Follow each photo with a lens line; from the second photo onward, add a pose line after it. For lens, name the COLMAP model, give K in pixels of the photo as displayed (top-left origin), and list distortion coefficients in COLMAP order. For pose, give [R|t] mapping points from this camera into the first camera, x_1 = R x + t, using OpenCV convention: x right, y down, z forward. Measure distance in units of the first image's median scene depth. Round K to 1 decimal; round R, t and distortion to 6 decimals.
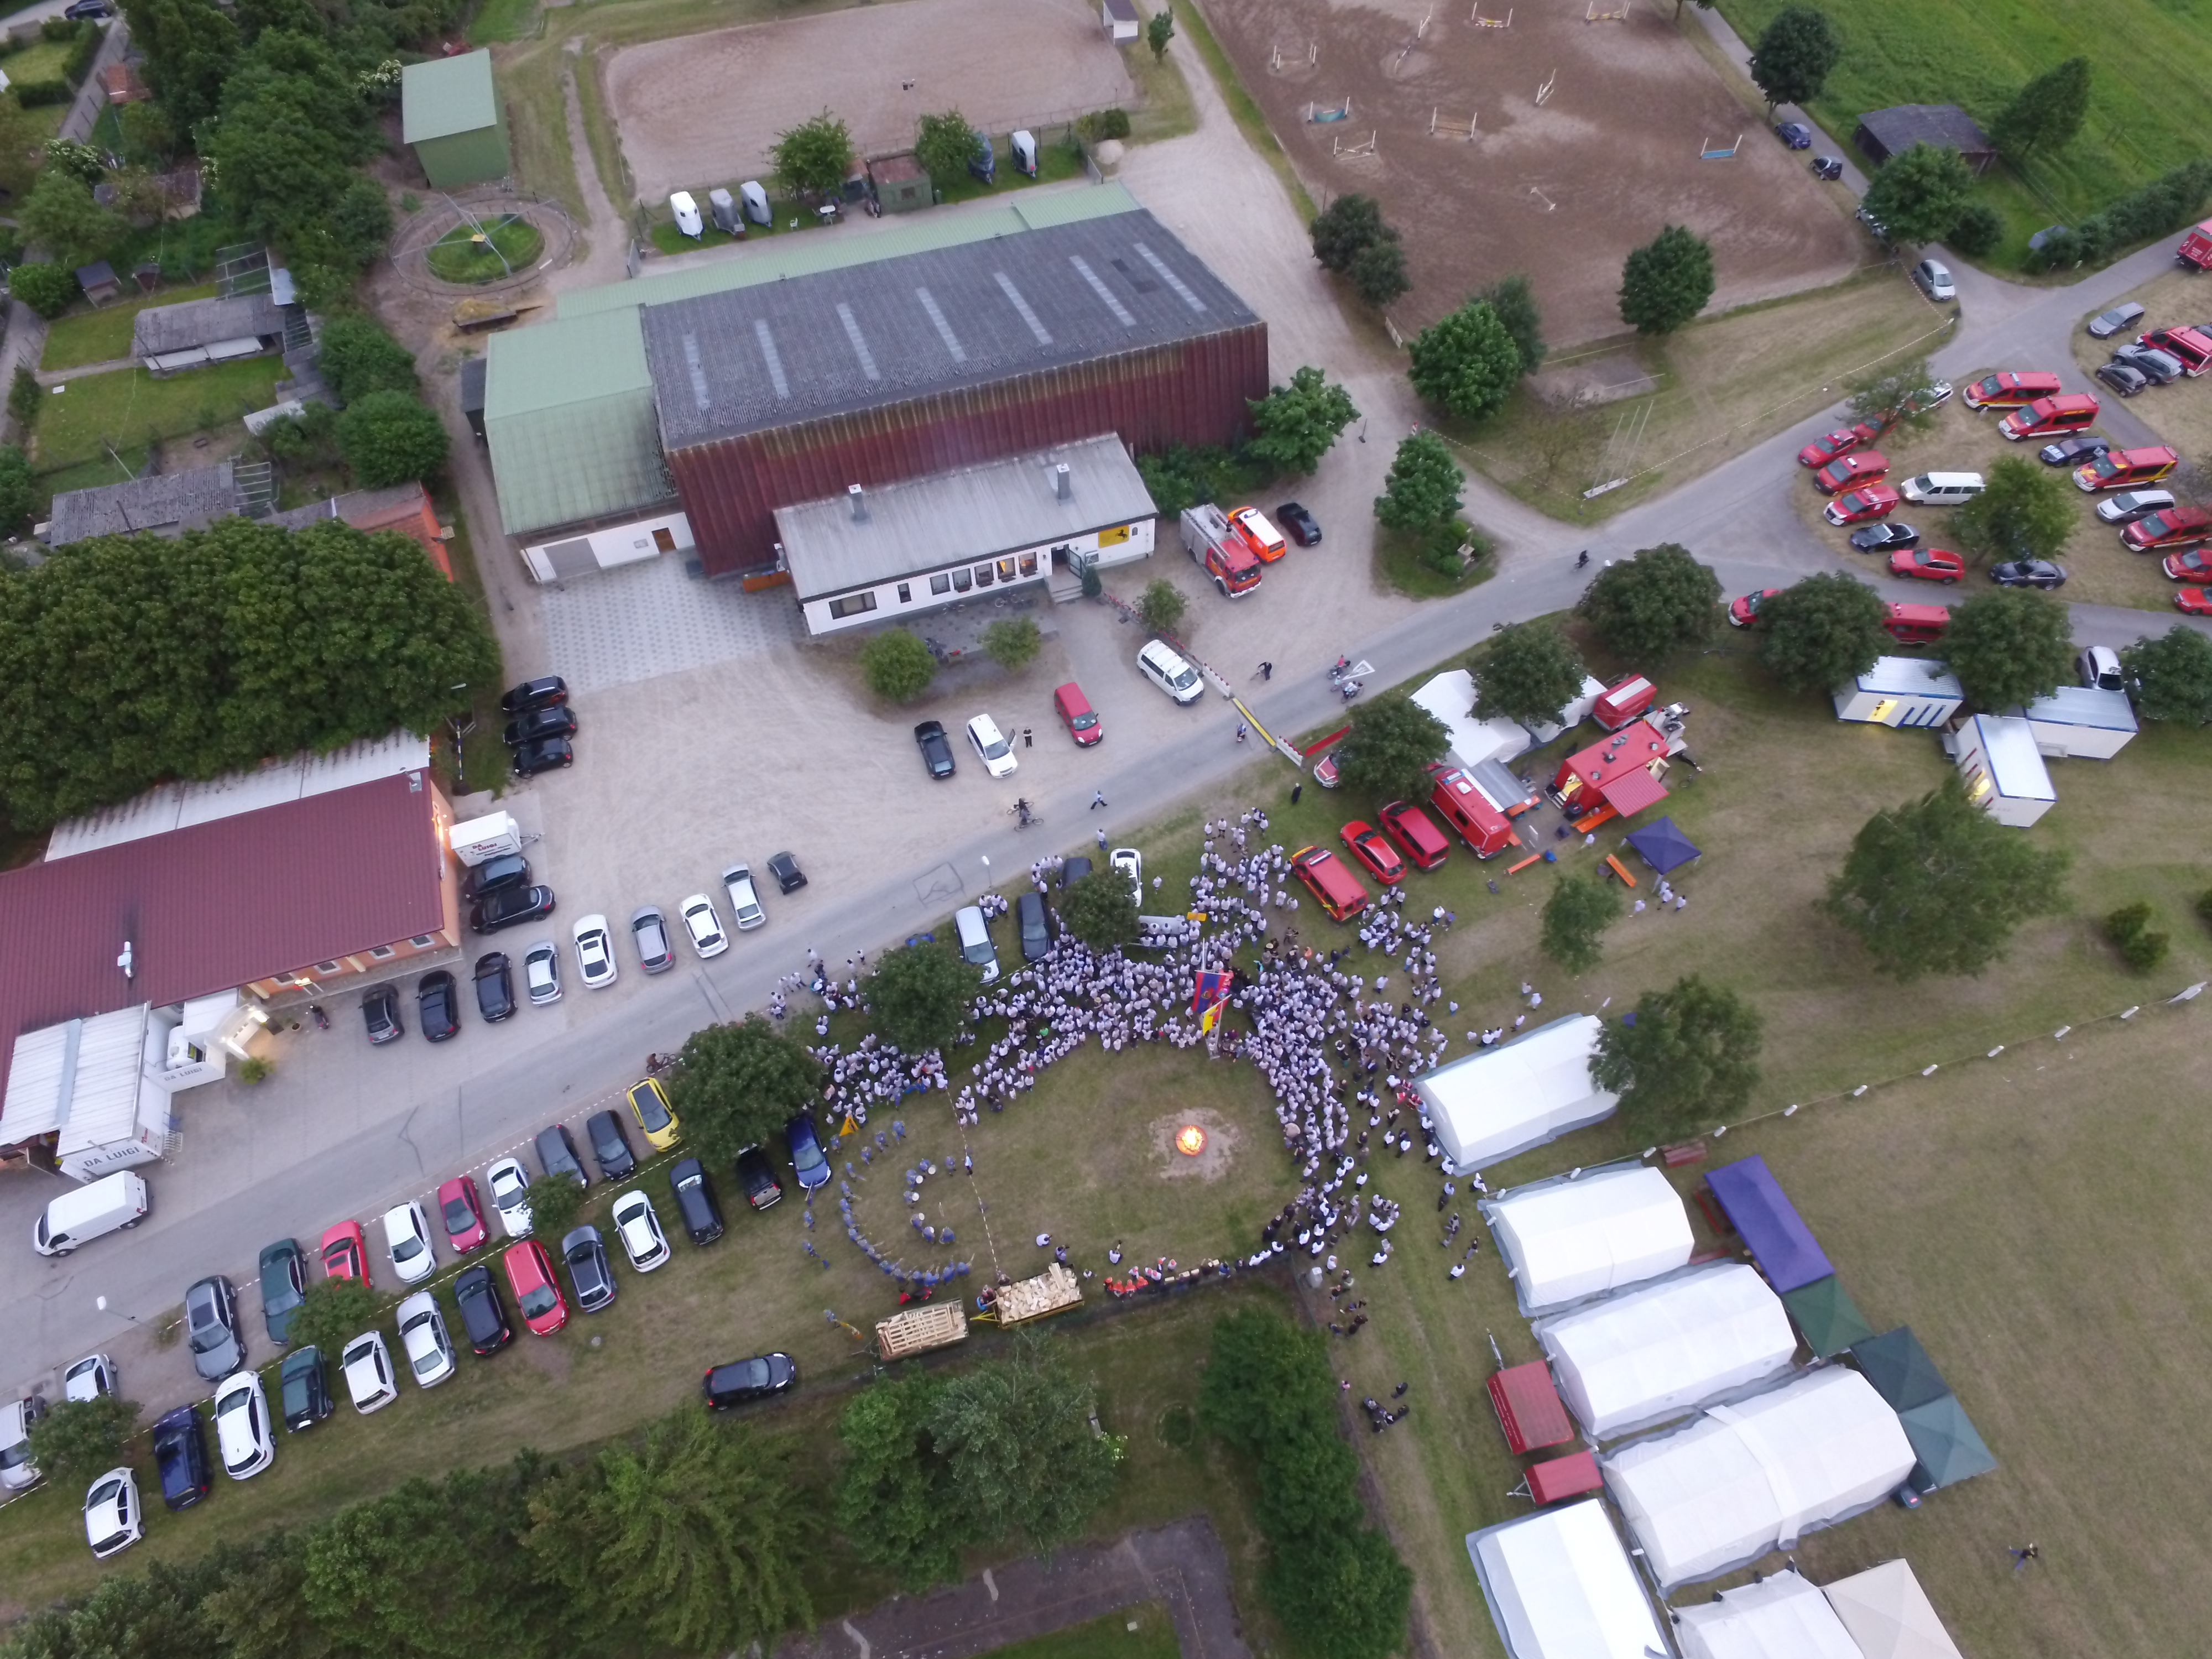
lens RADIAL K [[1280.2, 0, 1098.2], [0, 1280.2, 820.1], [0, 0, 1]] dist [-0.008330, 0.010779]
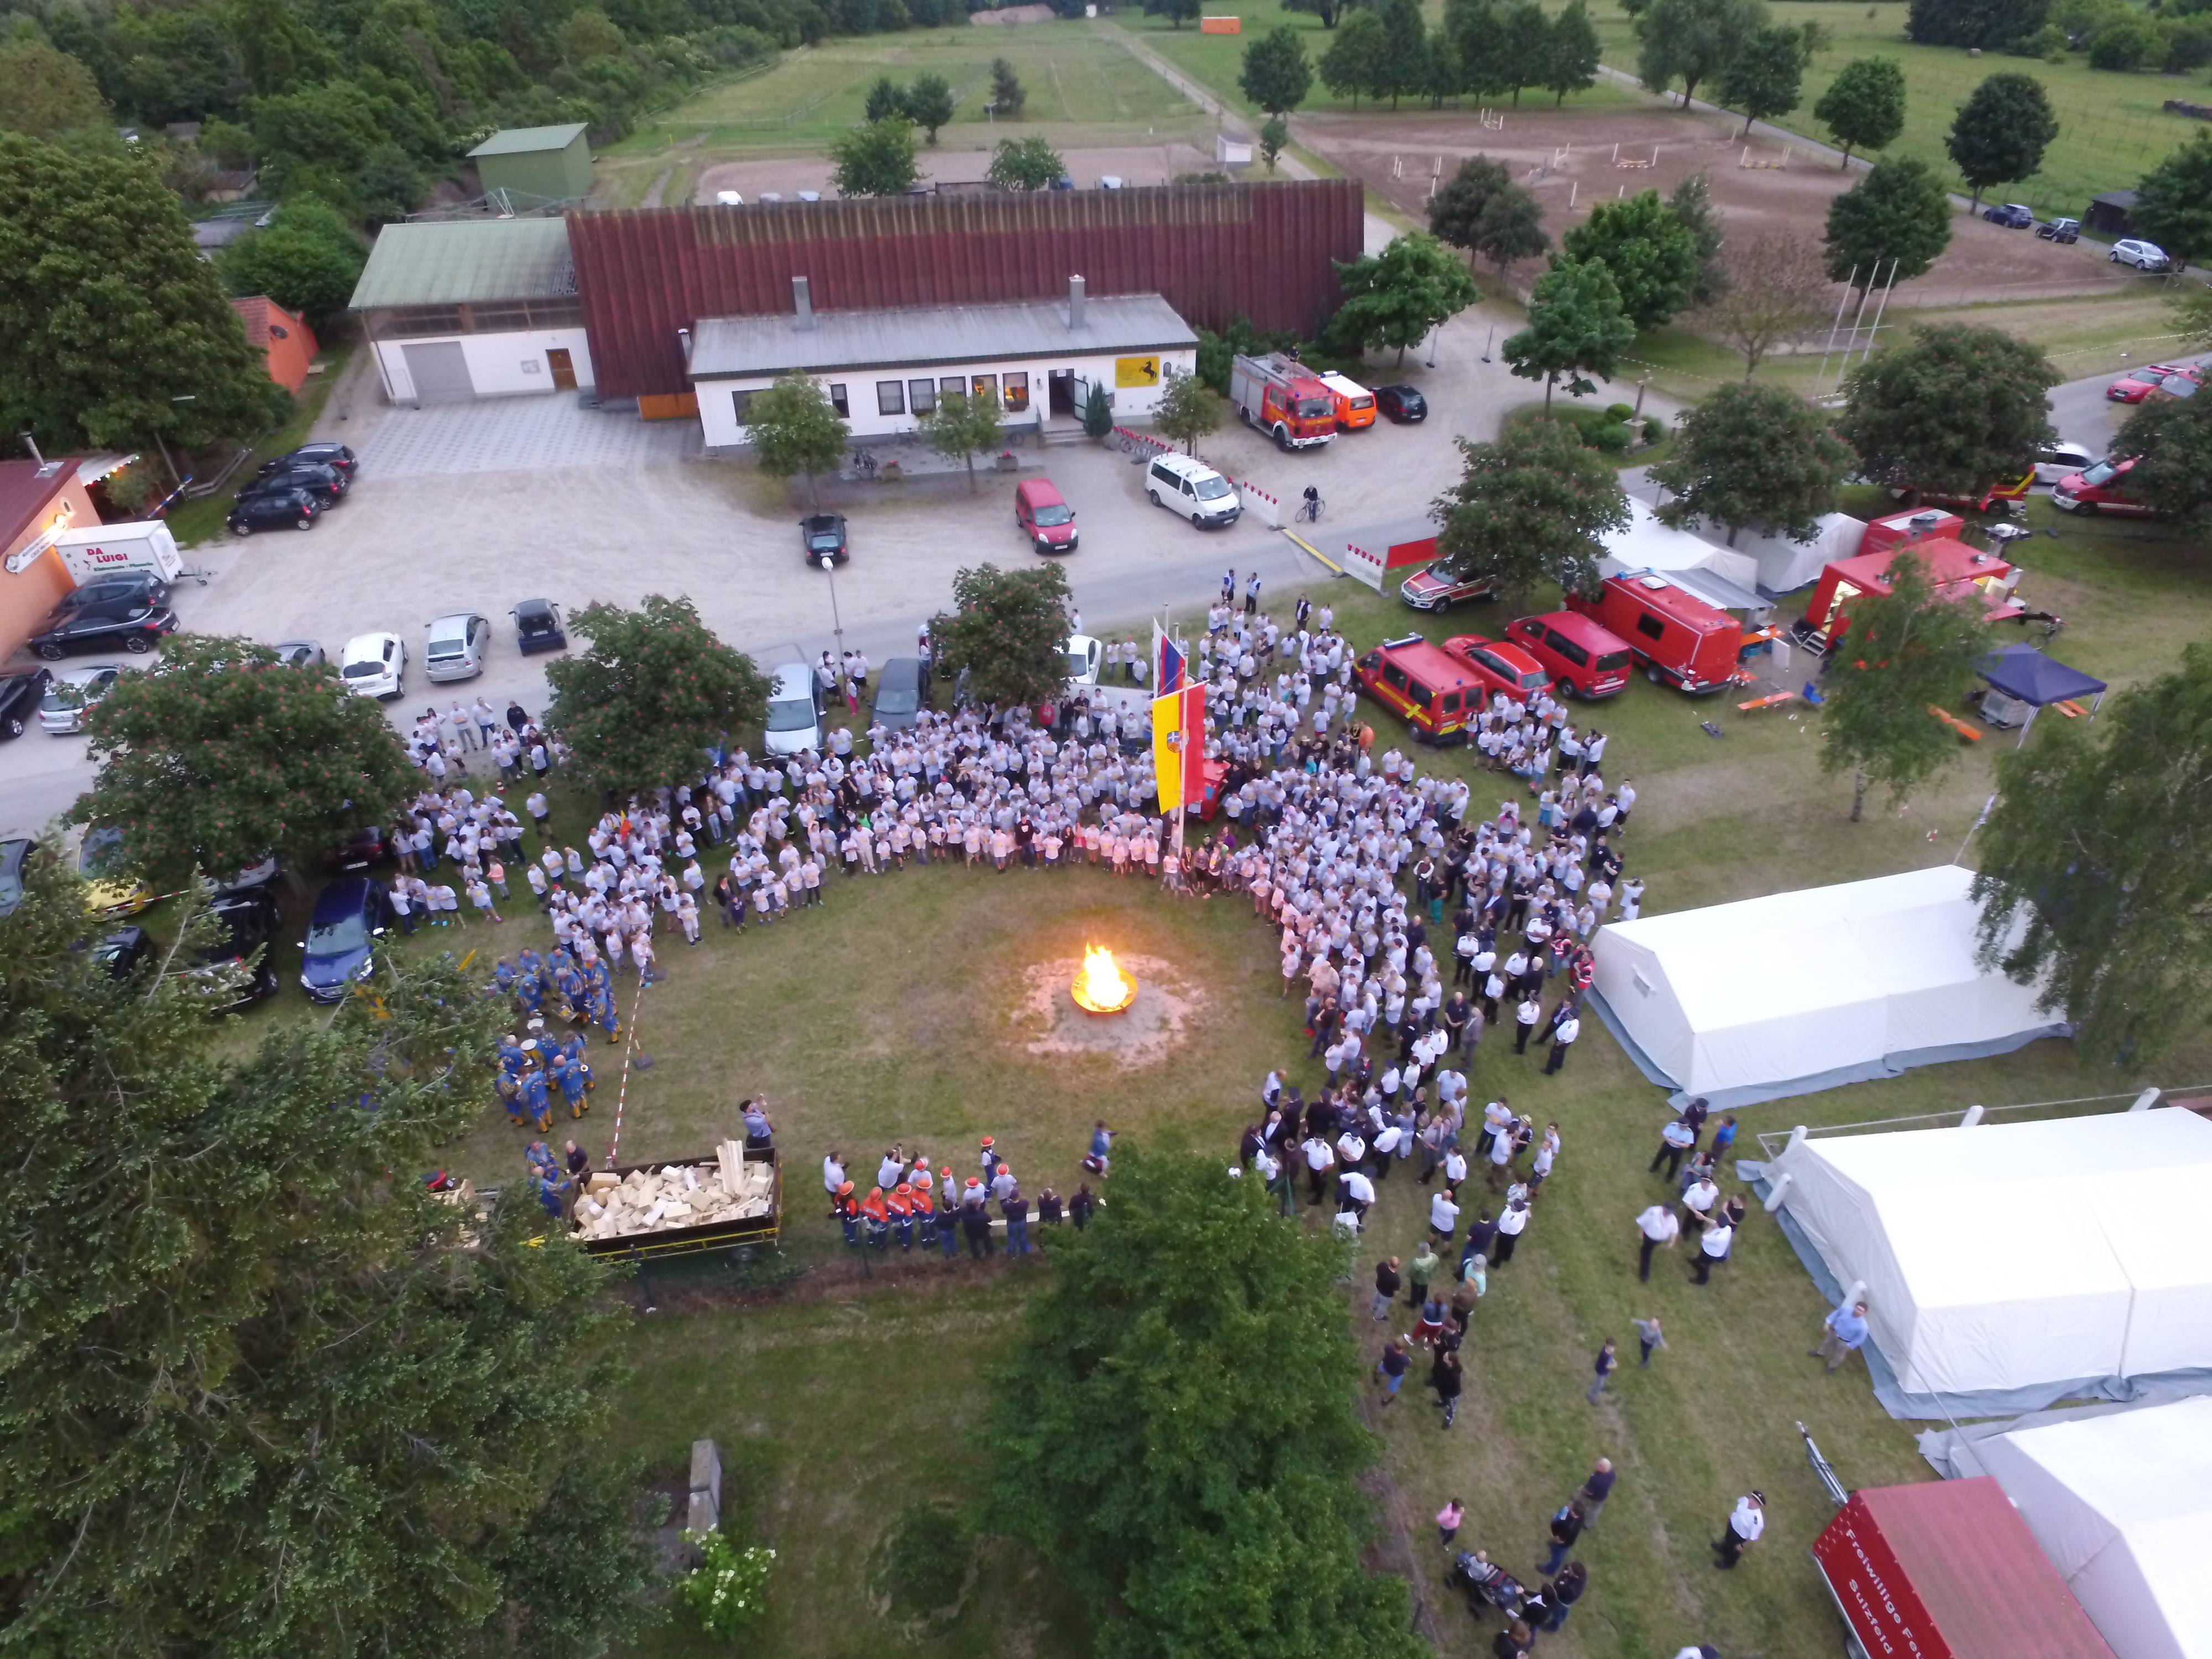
lens RADIAL K [[1280.2, 0, 1098.2], [0, 1280.2, 820.1], [0, 0, 1]] dist [-0.008330, 0.010779]
pose [[0.991441, 0.081418, -0.102058, 0.105670], [-0.110306, 0.940555, -0.321229, 0.317906], [0.069837, 0.329738, 0.941486, 0.487553]]
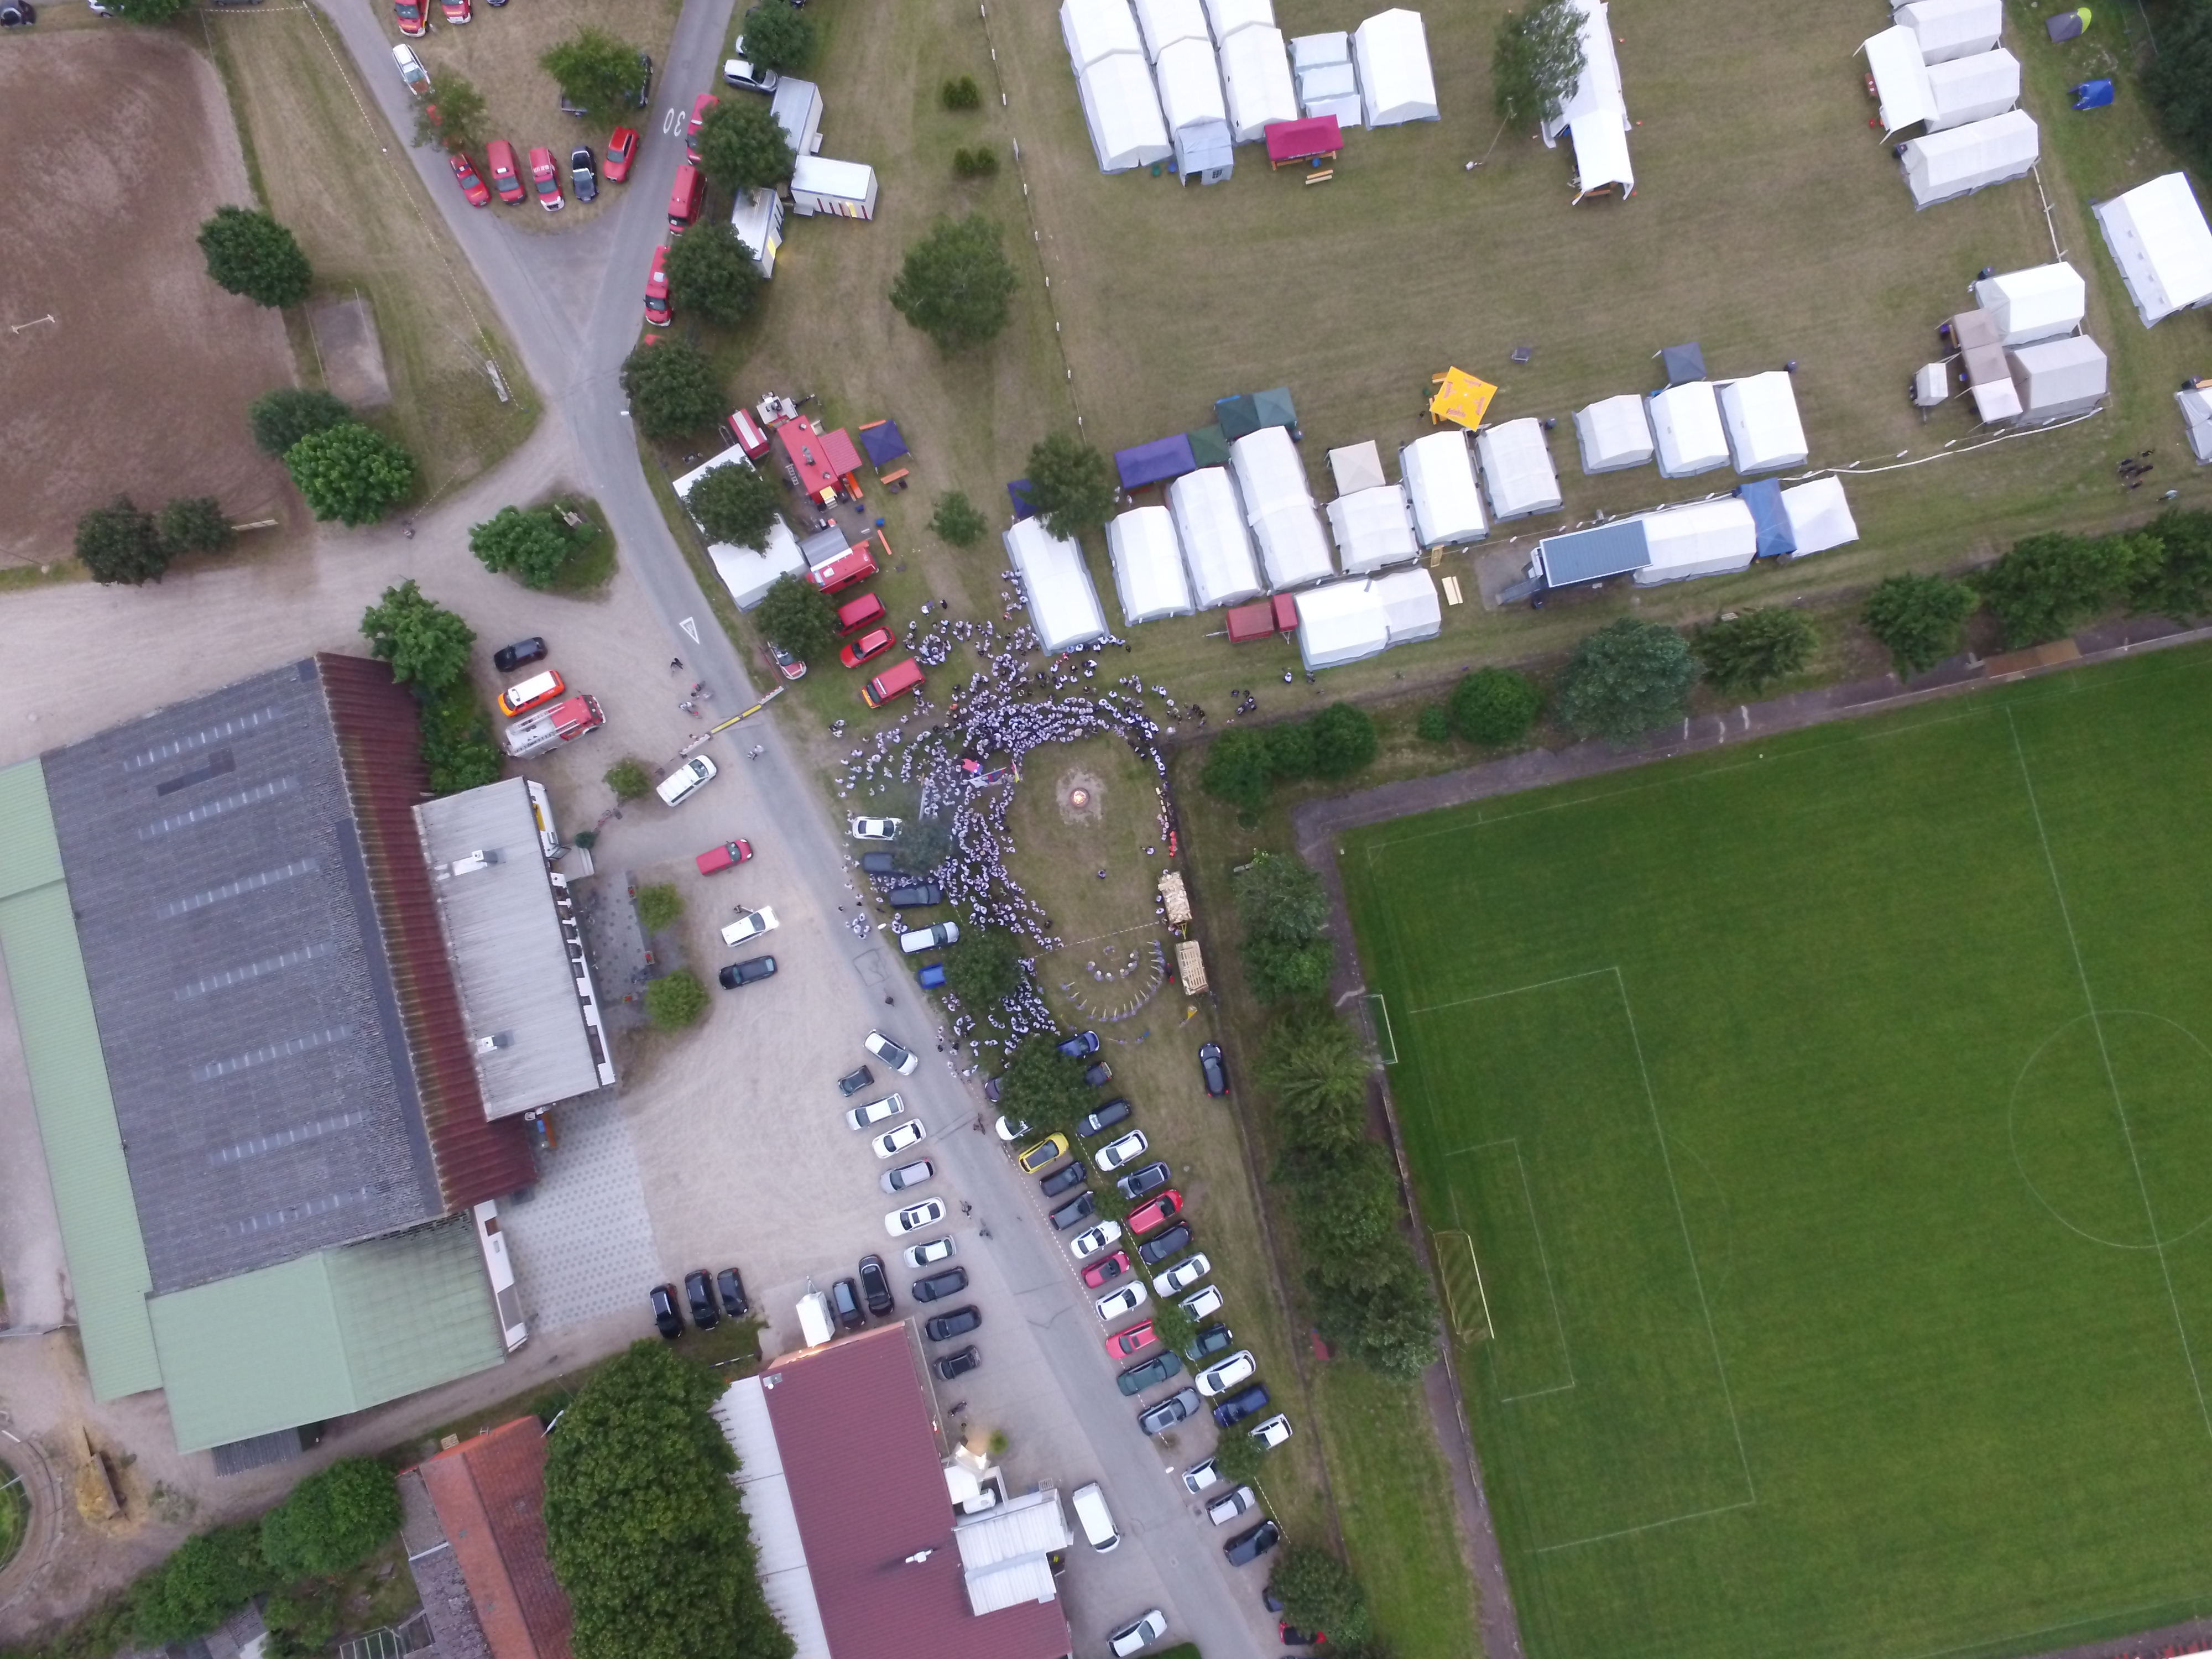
lens RADIAL K [[1280.2, 0, 1098.2], [0, 1280.2, 820.1], [0, 0, 1]] dist [-0.008330, 0.010779]
pose [[0.046832, -0.993516, 0.103598, -0.105187], [0.825256, 0.096917, 0.556381, -0.547921], [-0.562814, 0.059439, 0.824444, -0.271095]]
